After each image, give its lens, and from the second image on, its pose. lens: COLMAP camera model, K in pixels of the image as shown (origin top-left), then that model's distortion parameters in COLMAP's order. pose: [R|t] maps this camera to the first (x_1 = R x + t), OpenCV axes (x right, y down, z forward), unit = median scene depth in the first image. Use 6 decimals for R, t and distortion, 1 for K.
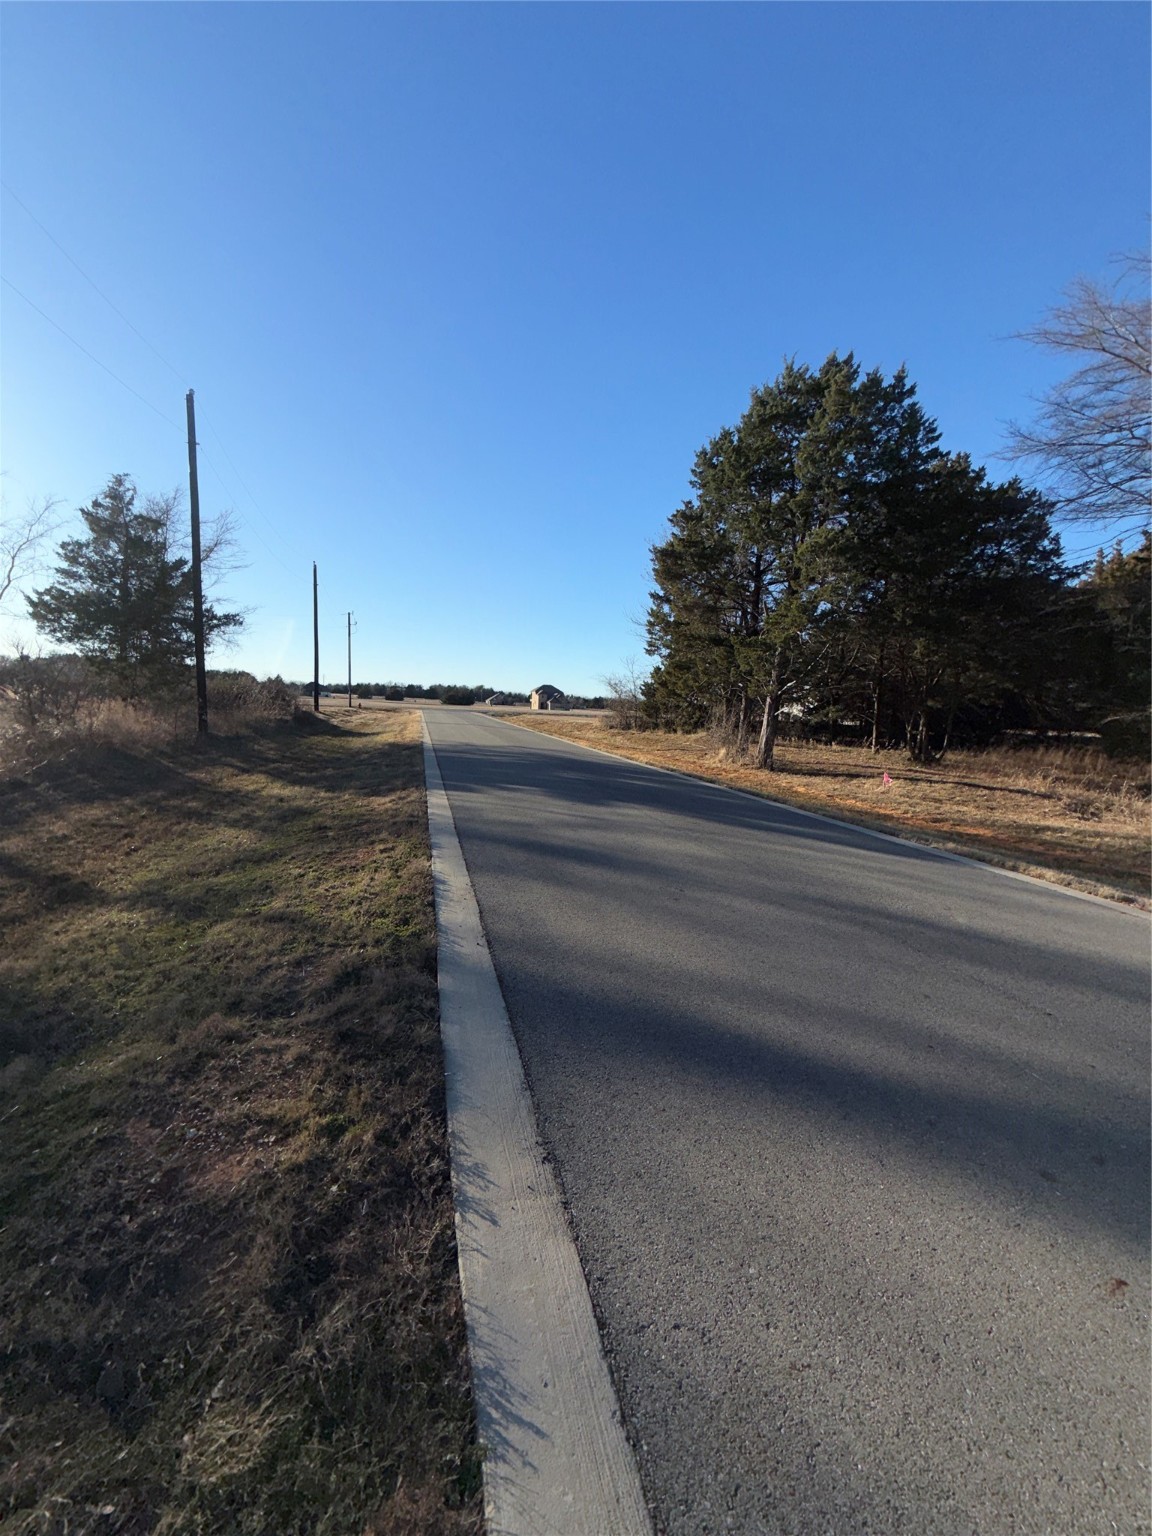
lens RADIAL K [[607.4, 0, 576.0], [0, 607.4, 768.0], [0, 0, 1]] dist [-0.002124, -0.000062]
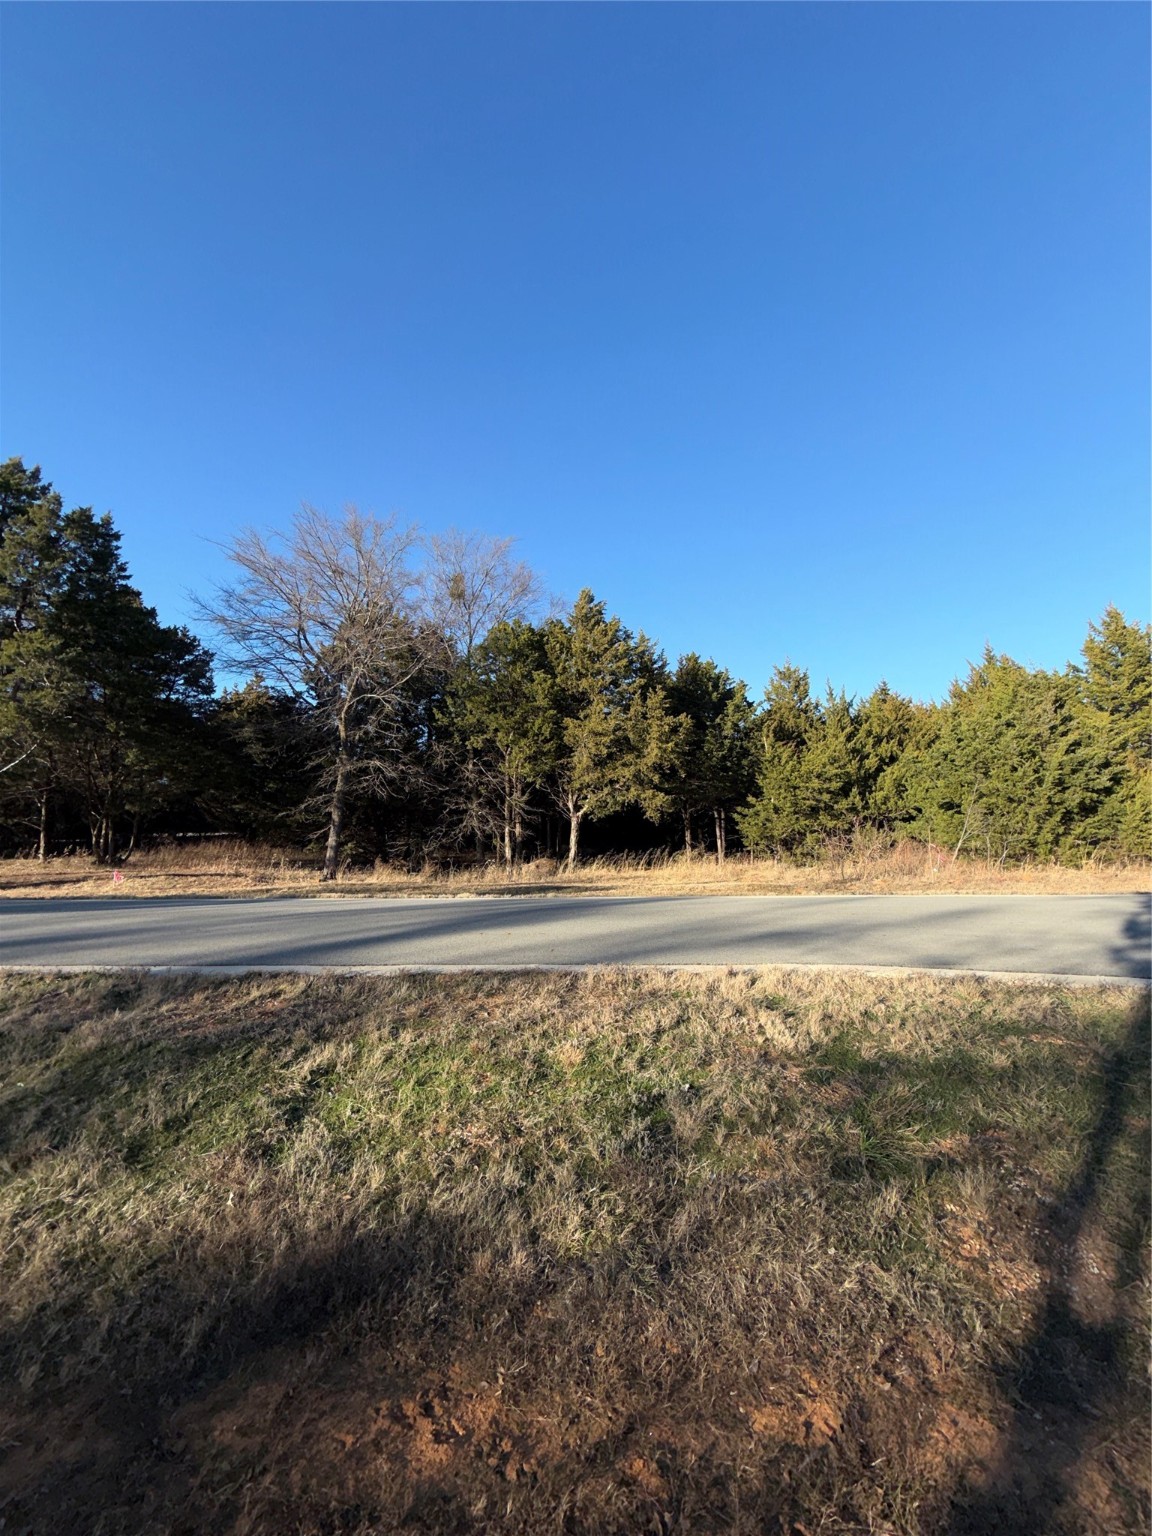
lens RADIAL K [[607.4, 0, 576.0], [0, 607.4, 768.0], [0, 0, 1]] dist [-0.002124, -0.000062]
pose [[0.283495, 0.049272, 0.957707, -0.239047], [0.116959, 0.989447, -0.085527, 0.011563], [-0.951815, 0.136259, 0.274741, -0.075290]]
